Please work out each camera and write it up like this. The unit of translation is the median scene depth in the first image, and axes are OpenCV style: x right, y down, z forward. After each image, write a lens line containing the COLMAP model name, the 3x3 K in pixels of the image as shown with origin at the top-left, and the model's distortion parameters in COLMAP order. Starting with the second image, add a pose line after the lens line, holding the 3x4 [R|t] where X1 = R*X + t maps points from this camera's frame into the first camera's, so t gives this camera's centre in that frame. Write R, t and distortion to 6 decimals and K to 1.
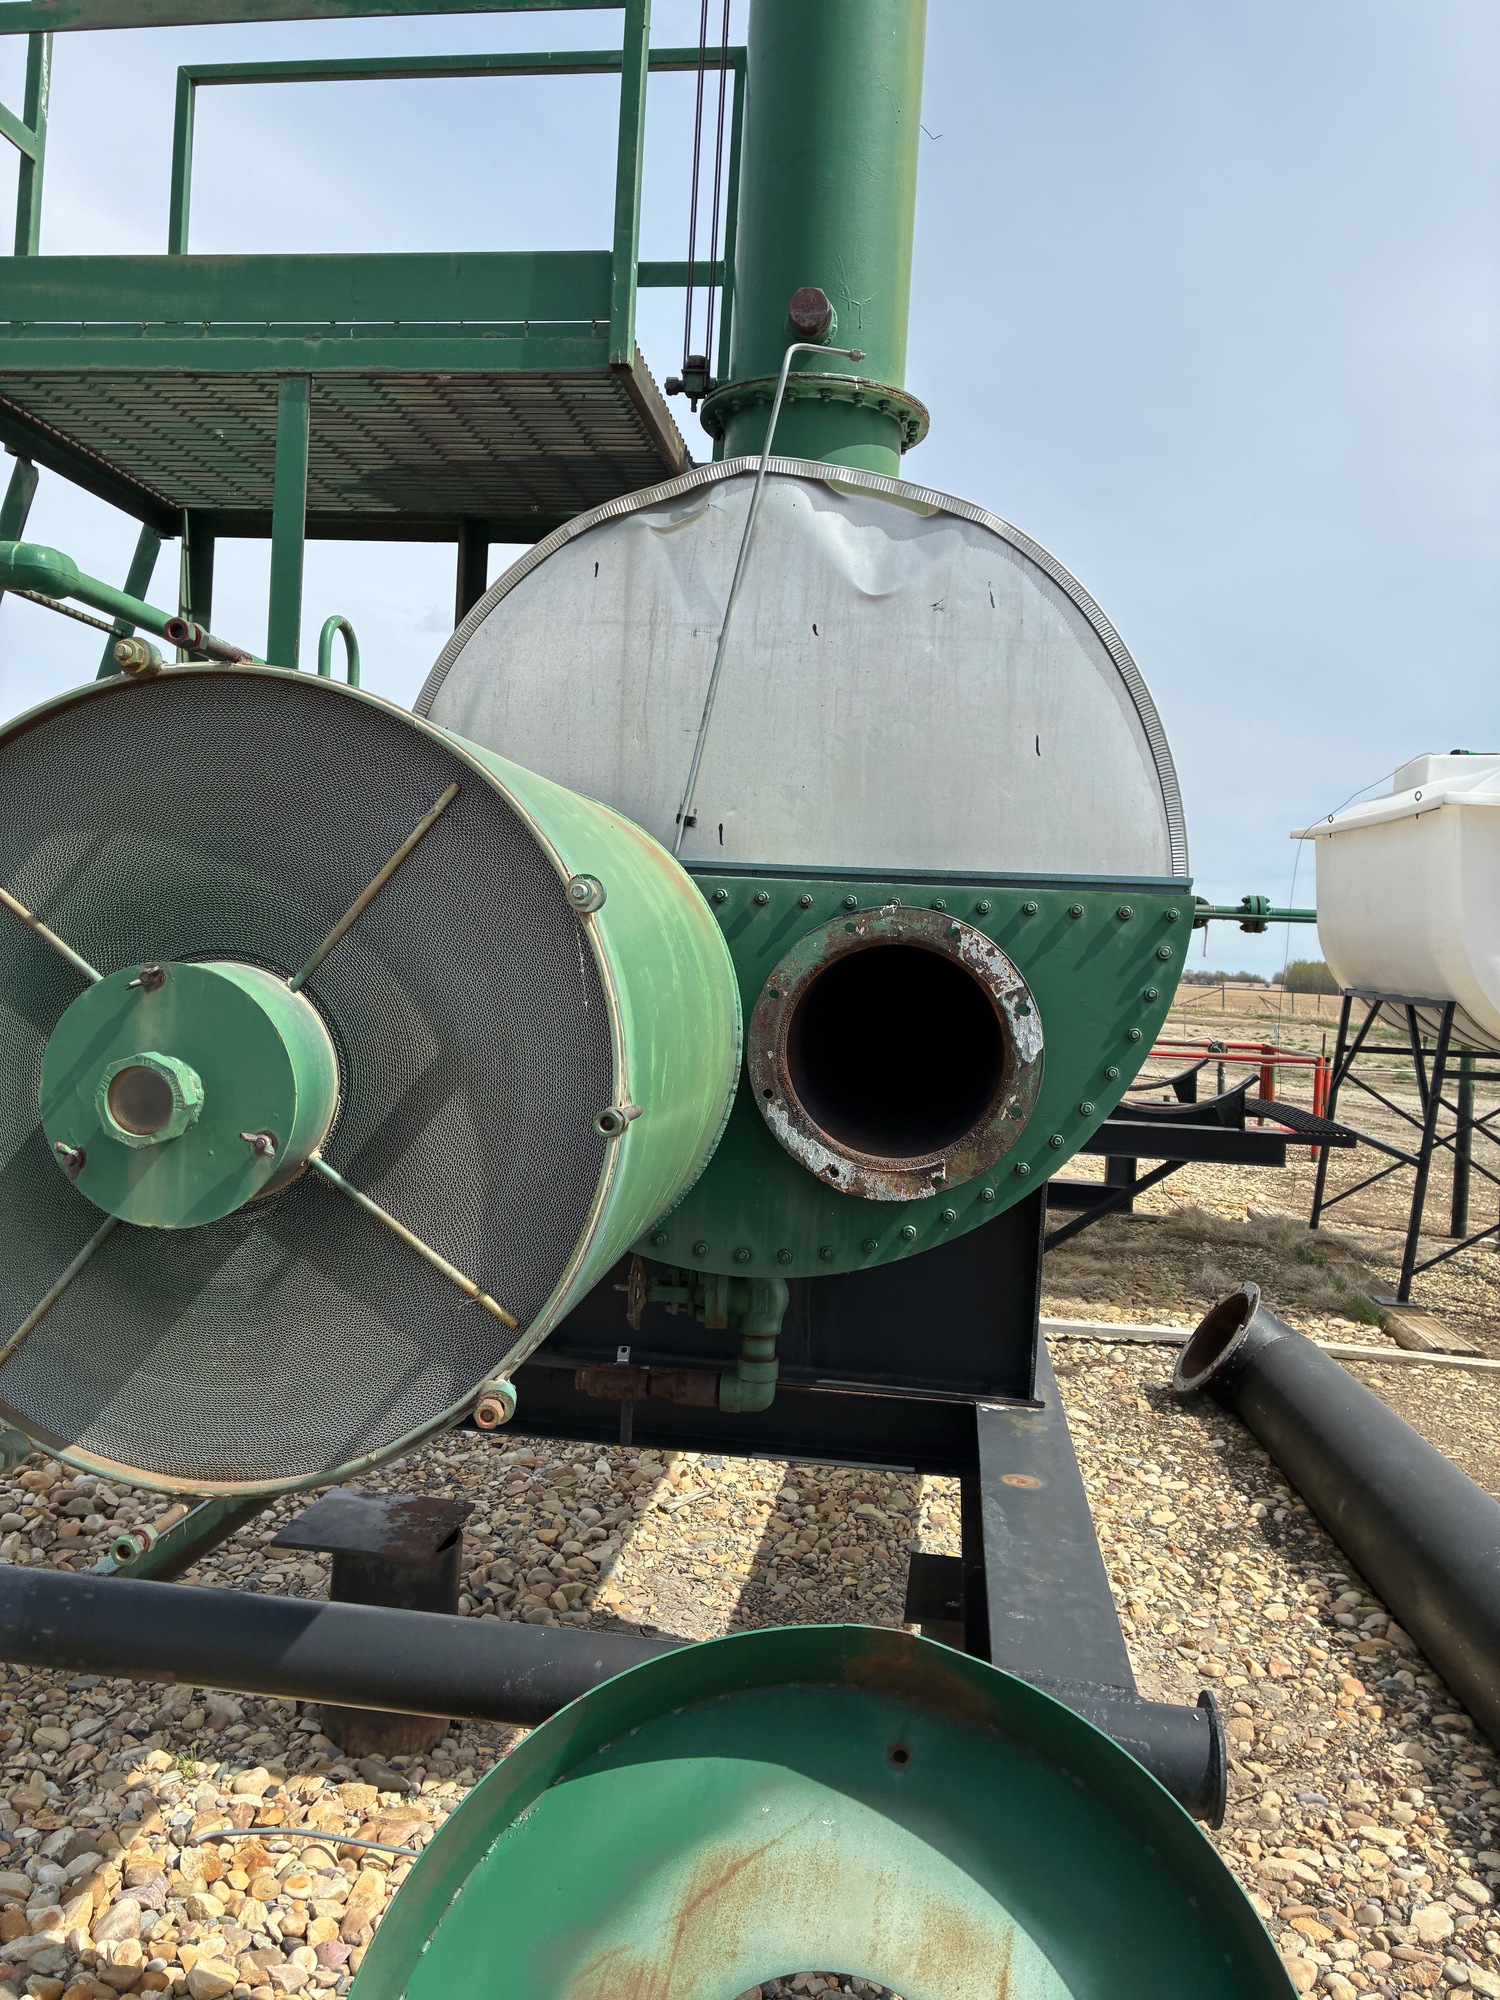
lens RADIAL K [[1627.5, 0, 693.1], [0, 1627.5, 1000.8], [0, 0, 1]] dist [0.080617, -0.145408]
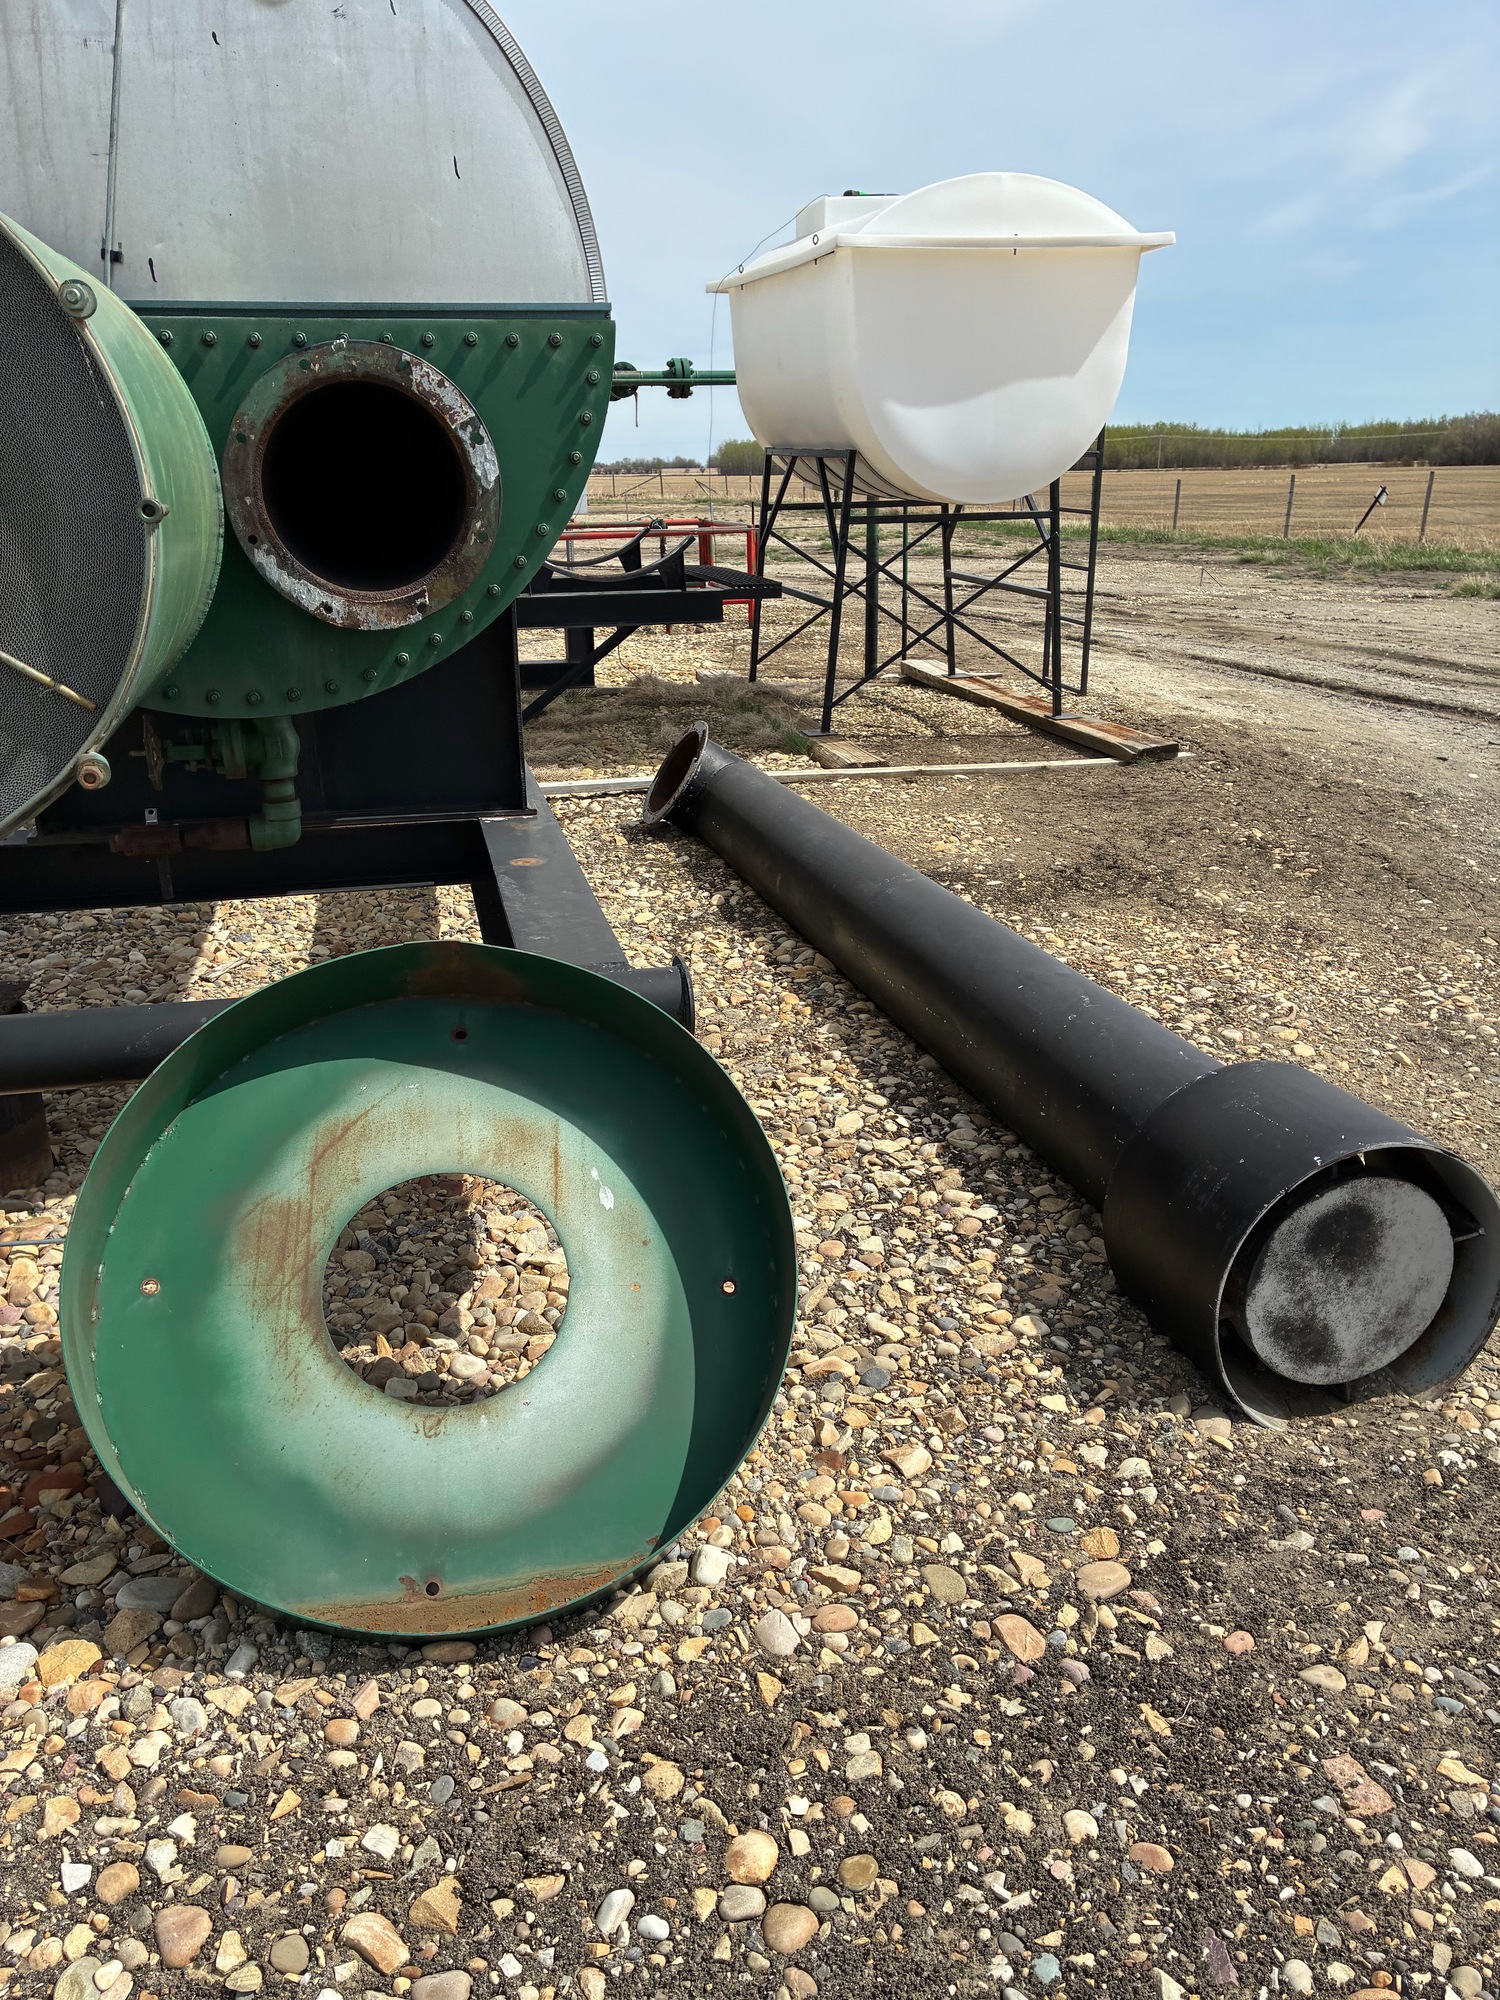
lens RADIAL K [[1528.6, 0, 758.0], [0, 1528.6, 1043.3], [0, 0, 1]] dist [0.045661, -0.051291]
pose [[0.929113, -0.185106, 0.320131, -0.026806], [0.063497, 0.932700, 0.355020, 0.024755], [-0.364303, -0.309526, 0.878338, -0.098867]]
